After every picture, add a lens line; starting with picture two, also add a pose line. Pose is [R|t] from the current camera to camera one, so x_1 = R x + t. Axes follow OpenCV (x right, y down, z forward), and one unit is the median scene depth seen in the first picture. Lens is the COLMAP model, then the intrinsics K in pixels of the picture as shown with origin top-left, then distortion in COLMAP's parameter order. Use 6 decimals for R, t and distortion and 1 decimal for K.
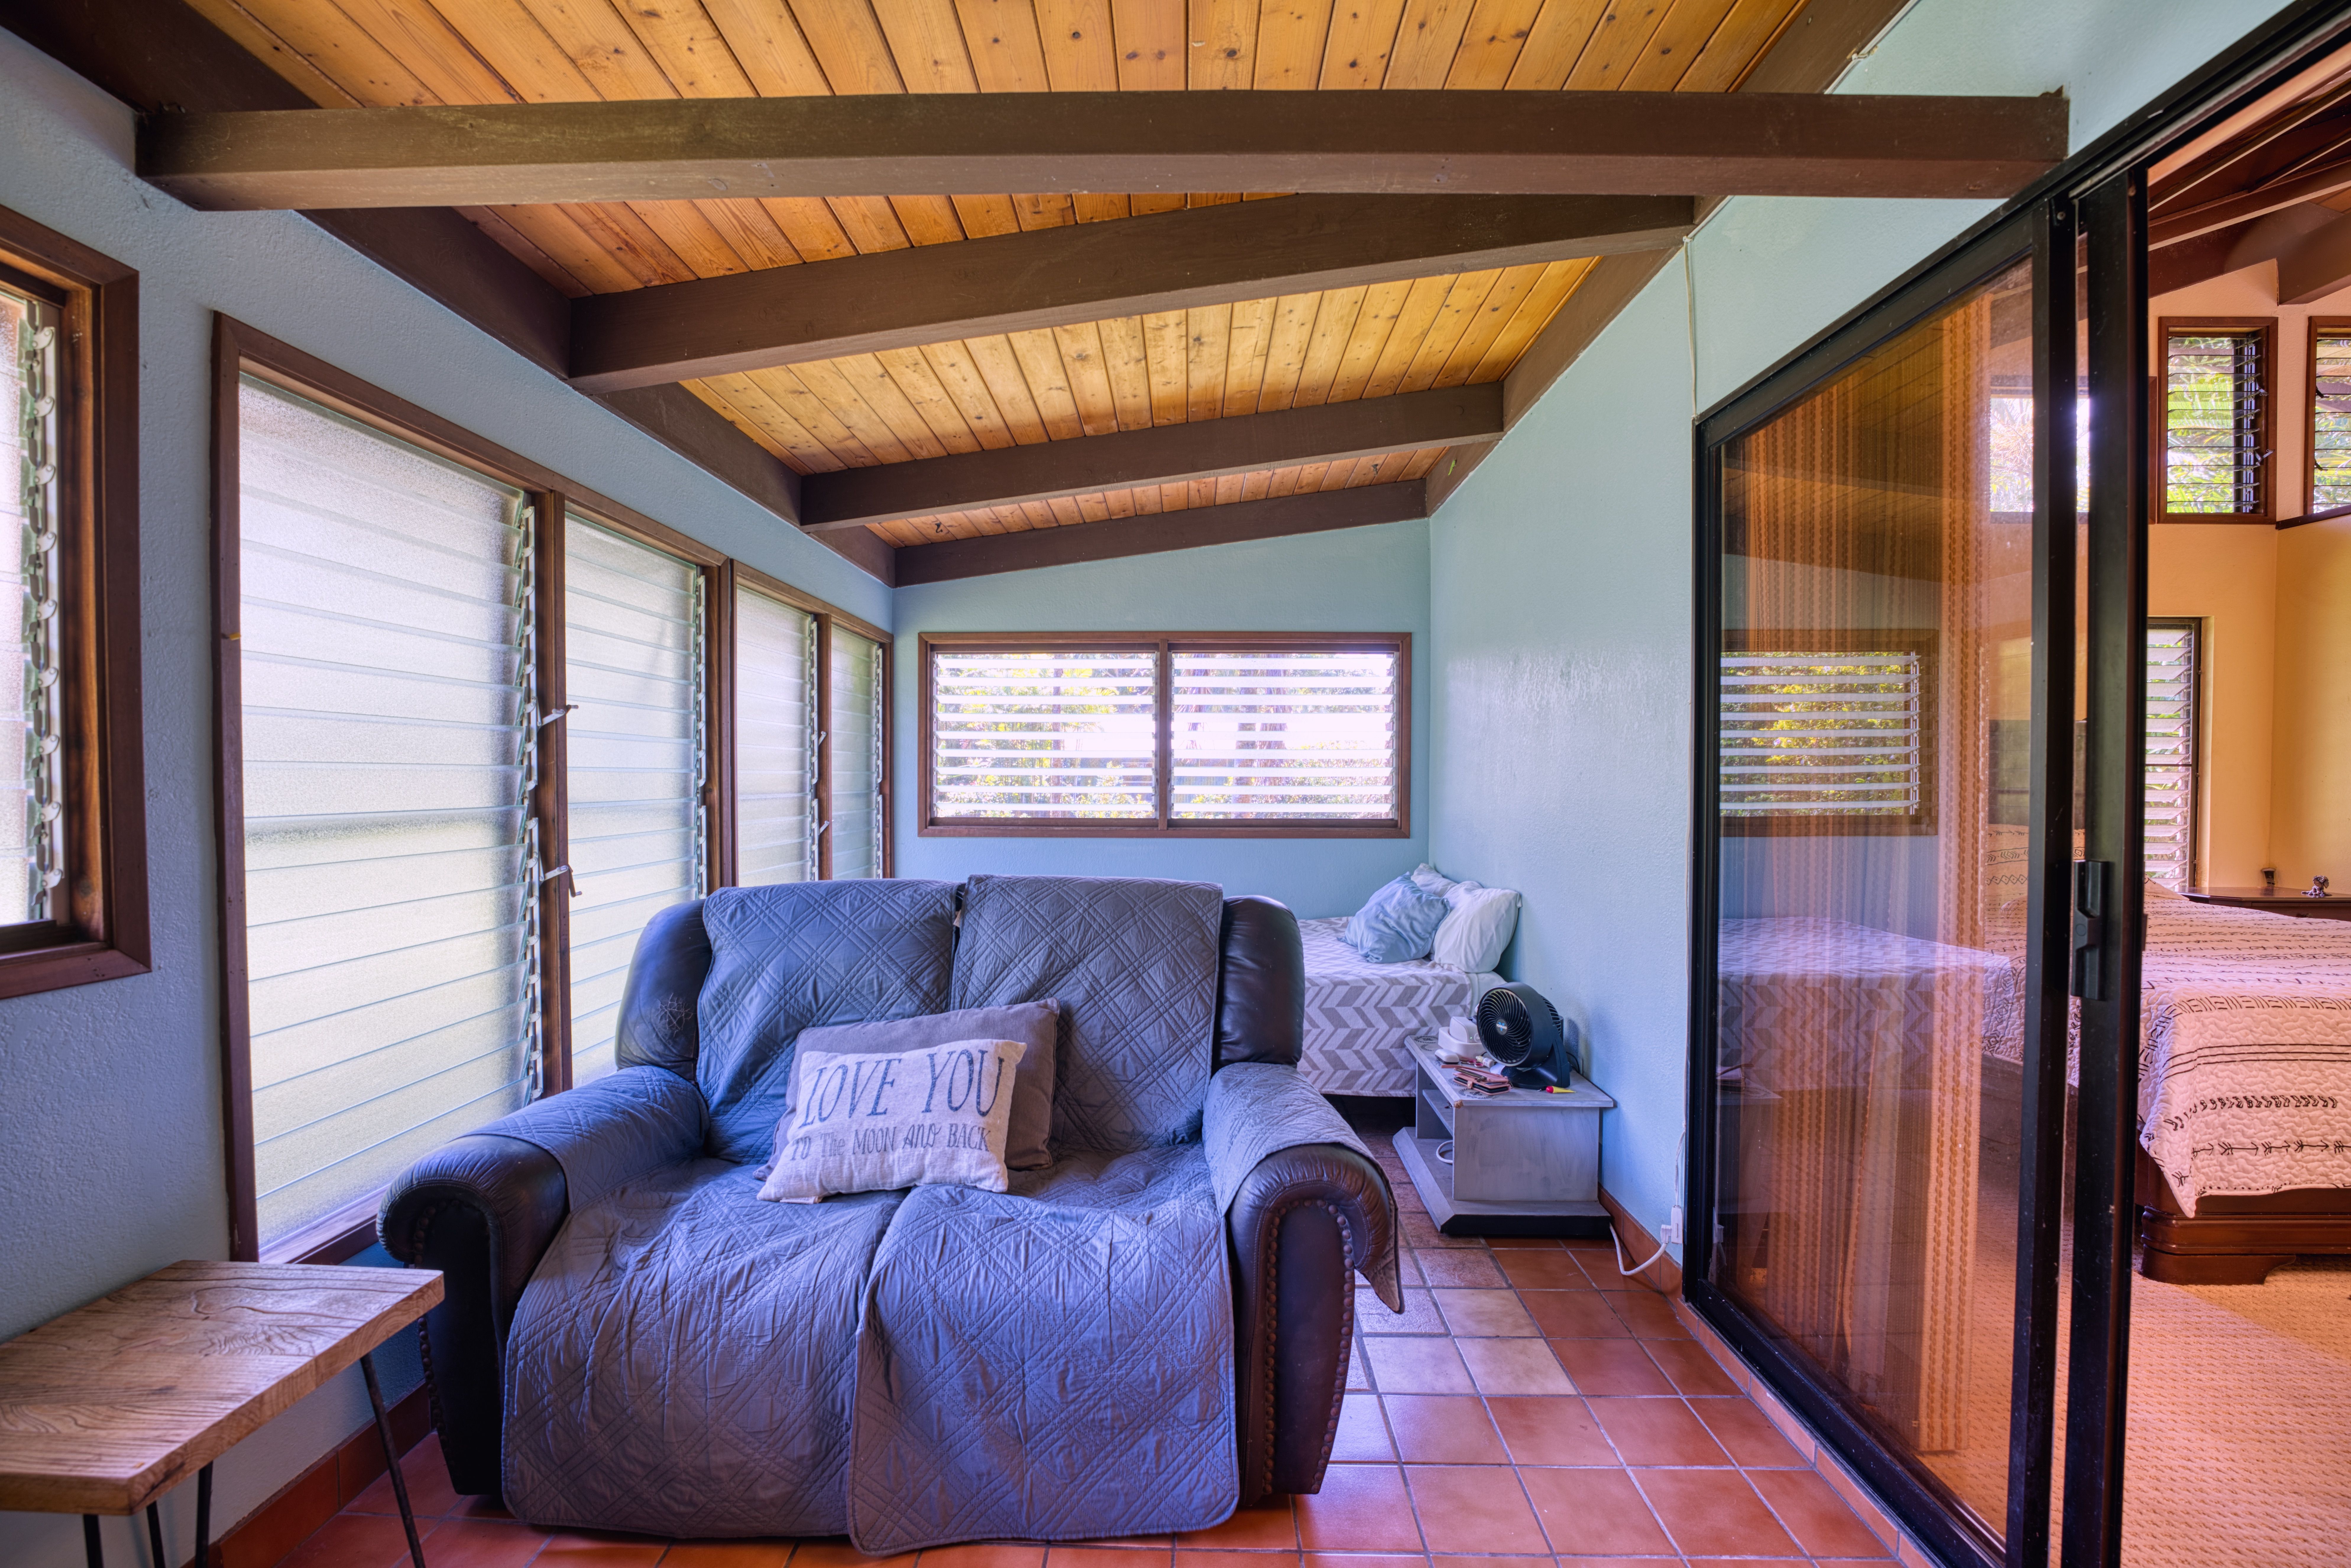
lens RADIAL K [[951.0, 0, 1175.5], [0, 951.0, 784.0], [0, 0, 1]] dist [-0.000541, -0.000161]
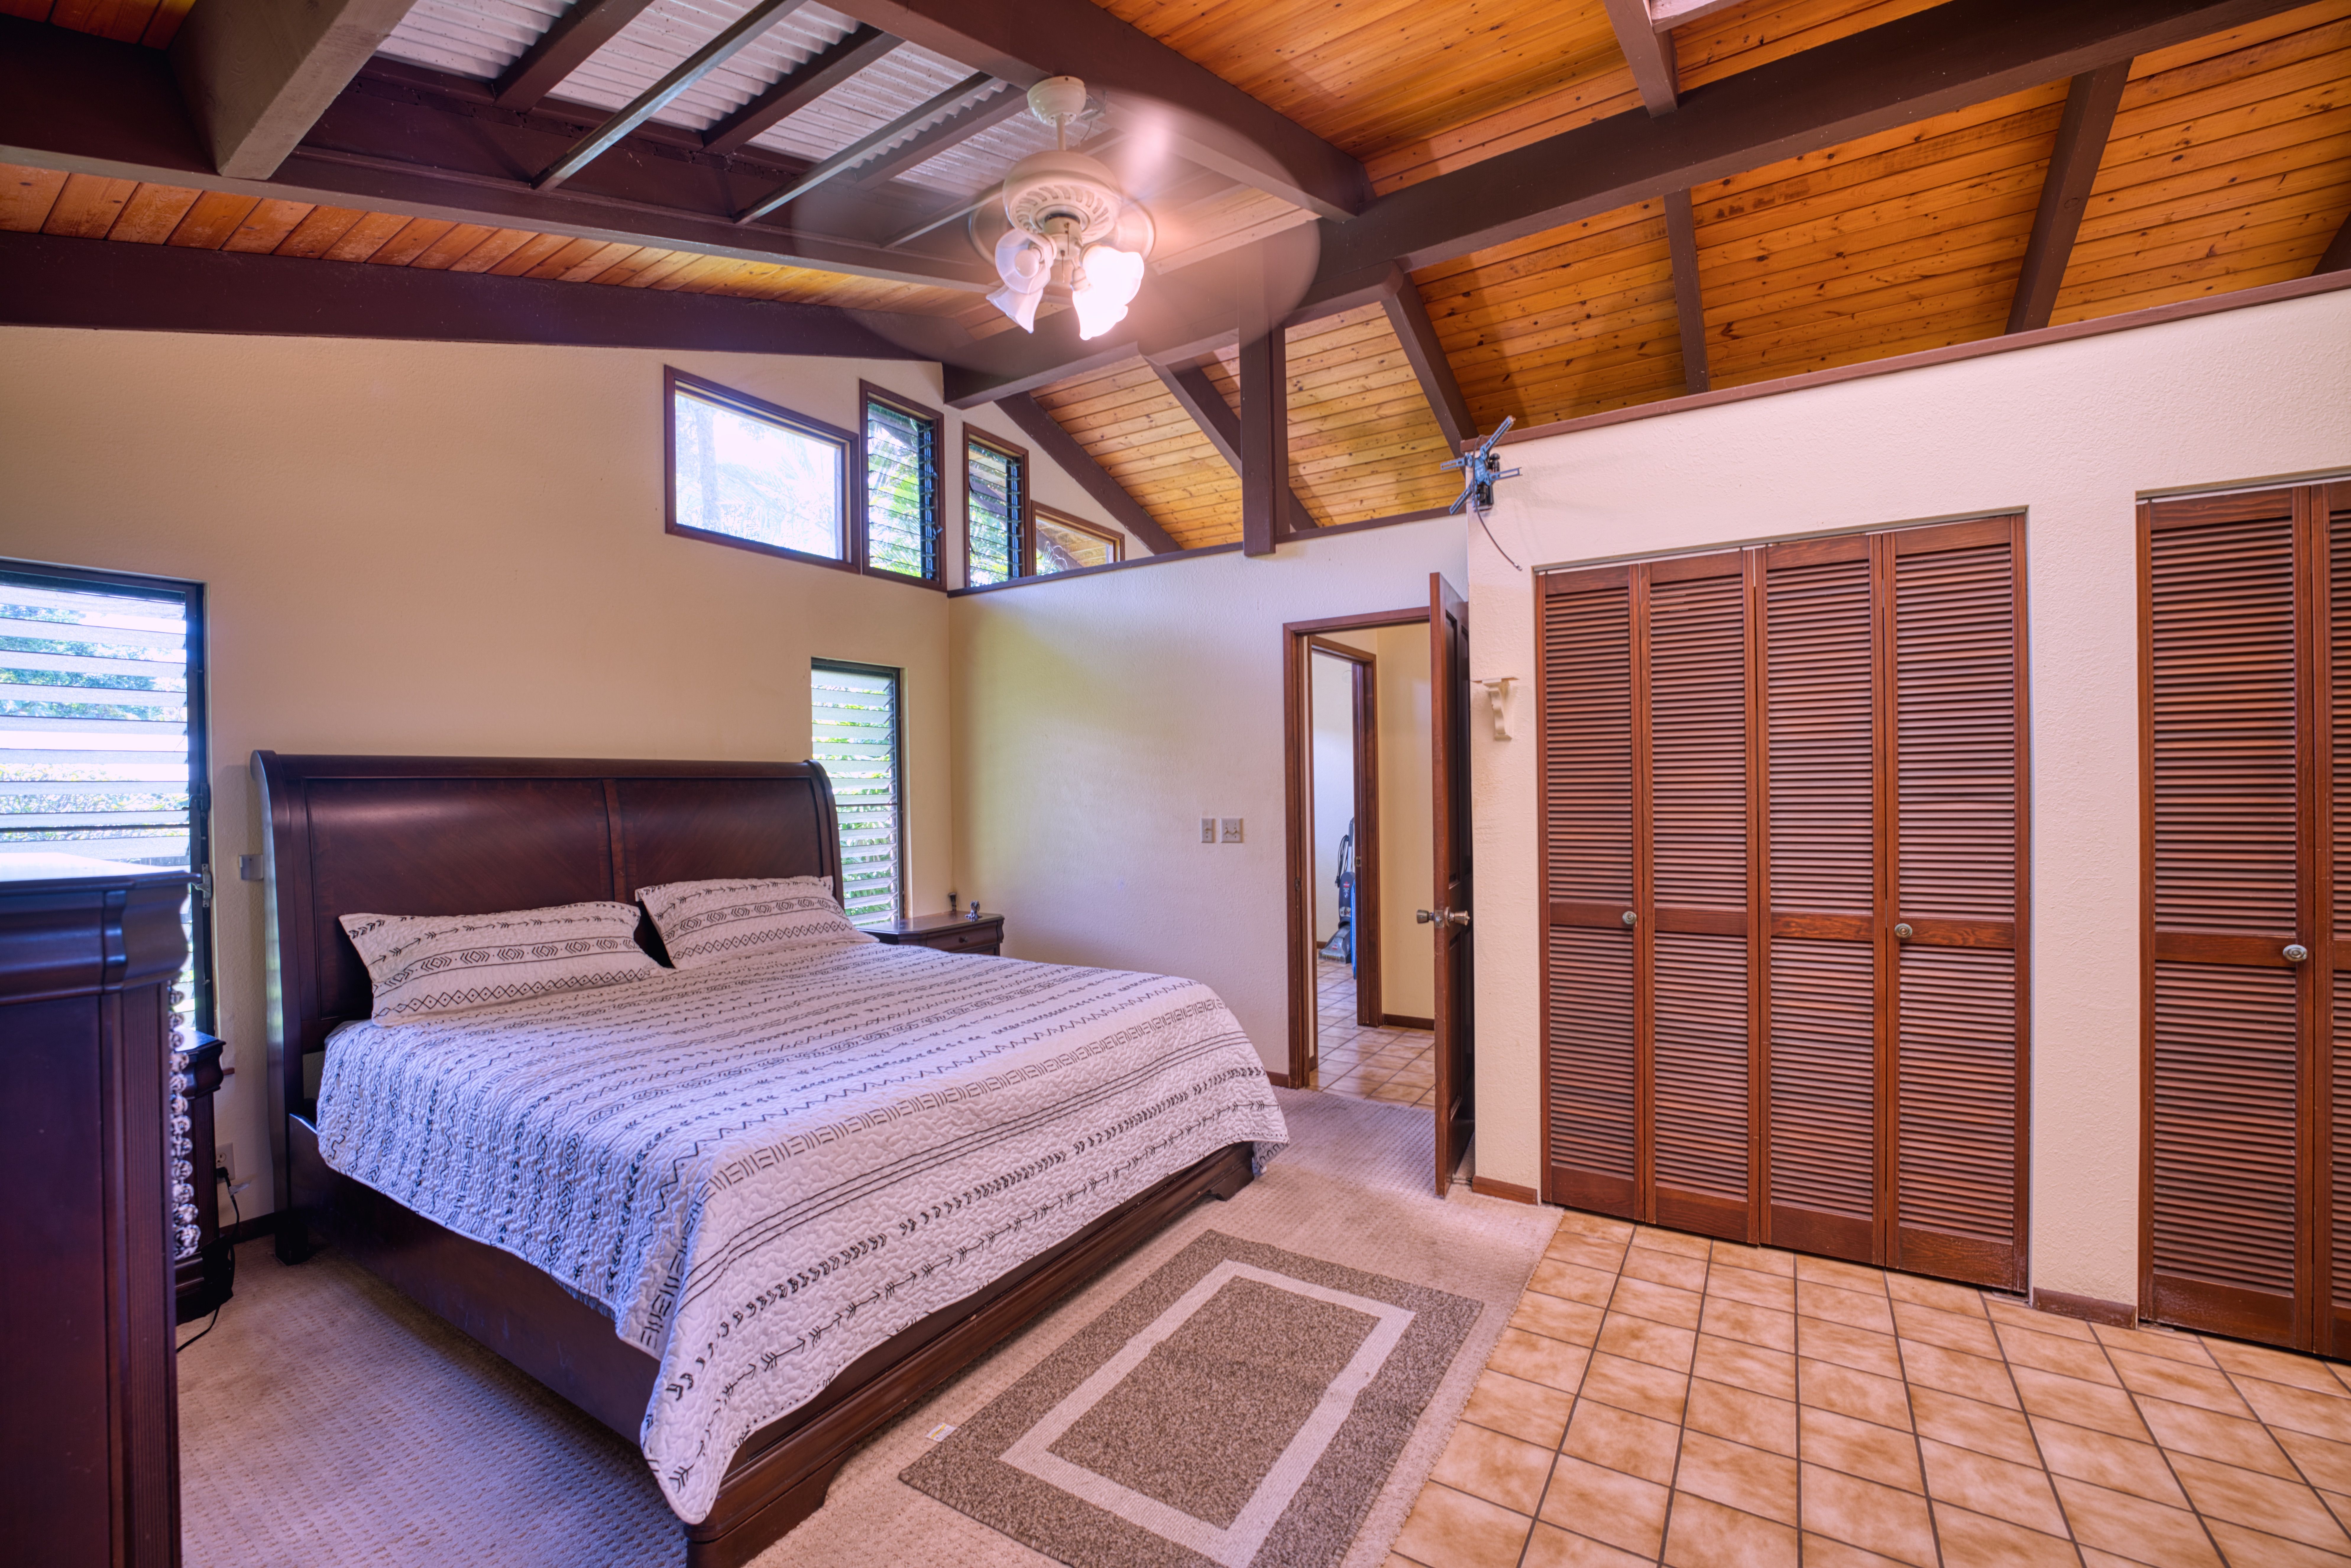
lens RADIAL K [[959.1, 0, 1175.5], [0, 959.1, 784.0], [0, 0, 1]] dist [-0.018498, -0.000100]
pose [[0.524386, -0.000935, 0.851480, 0.320500], [0.024717, 0.999595, -0.014124, -0.020743], [-0.851122, 0.028452, 0.524197, 0.167493]]
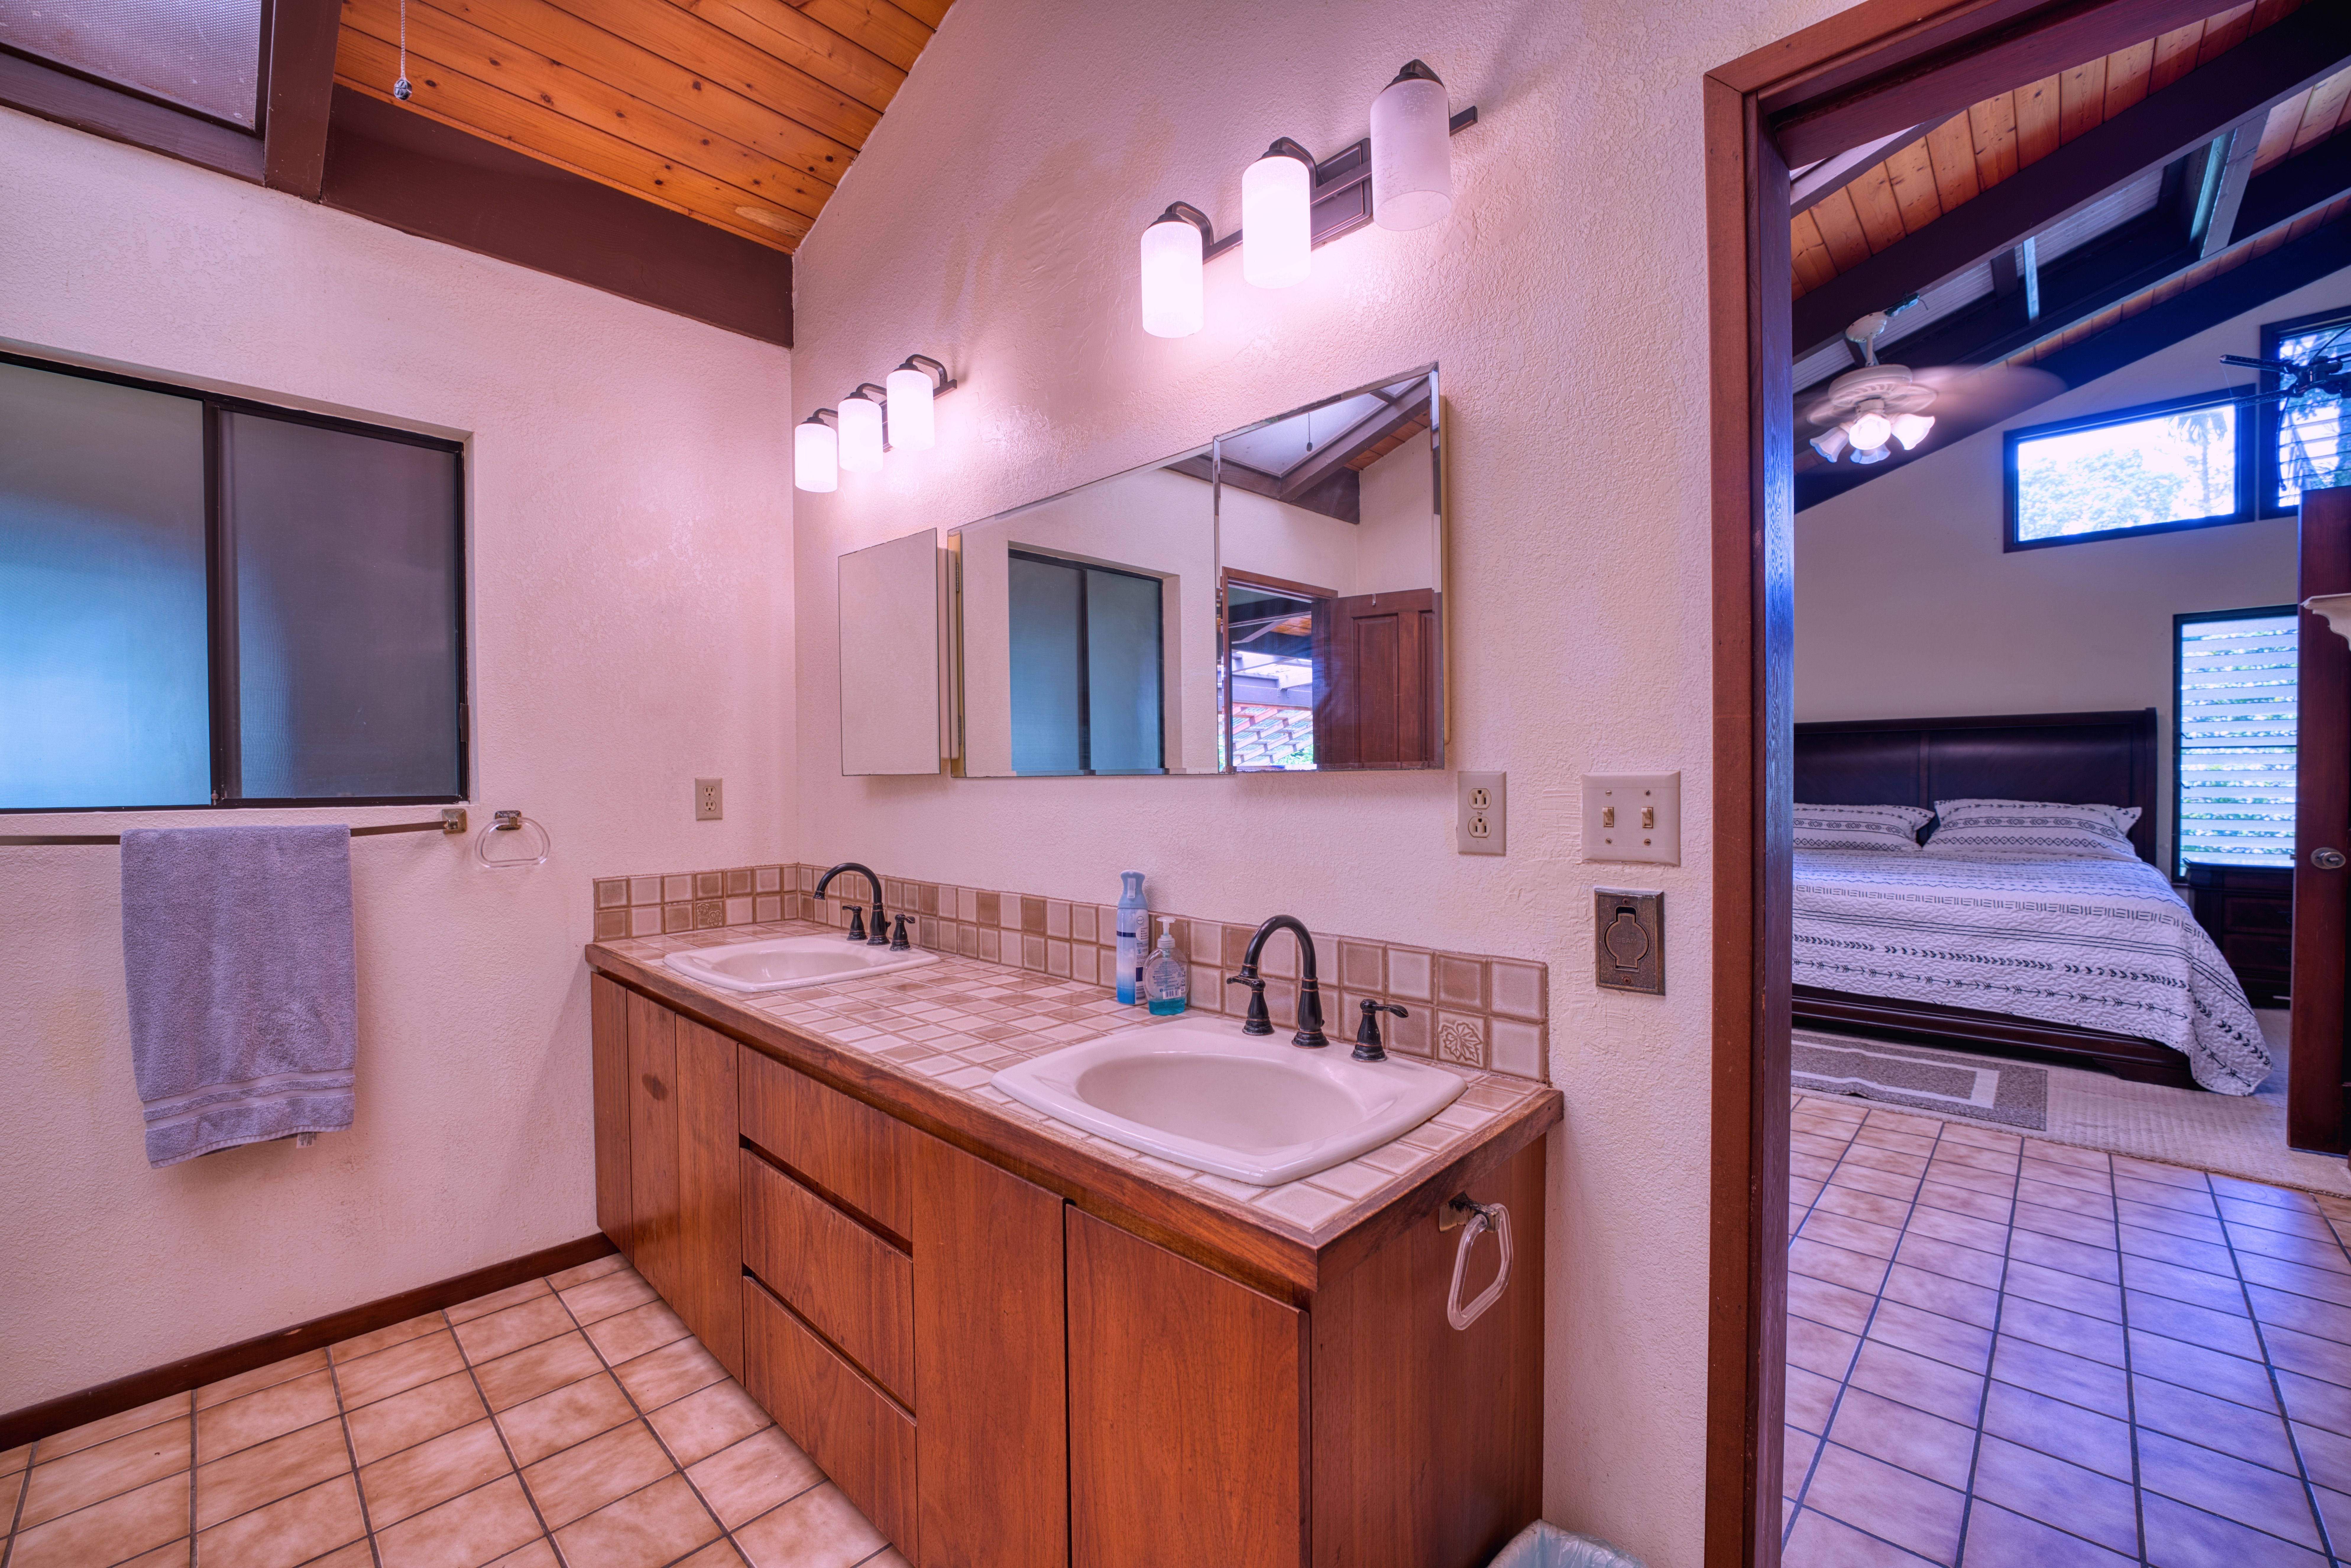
lens RADIAL K [[959.1, 0, 1175.5], [0, 959.1, 784.0], [0, 0, 1]] dist [-0.018498, -0.000100]
pose [[0.735597, 0.005013, -0.677400, 0.863882], [-0.002862, 0.999987, 0.004293, 0.019846], [0.677413, -0.001219, 0.735602, -0.602795]]
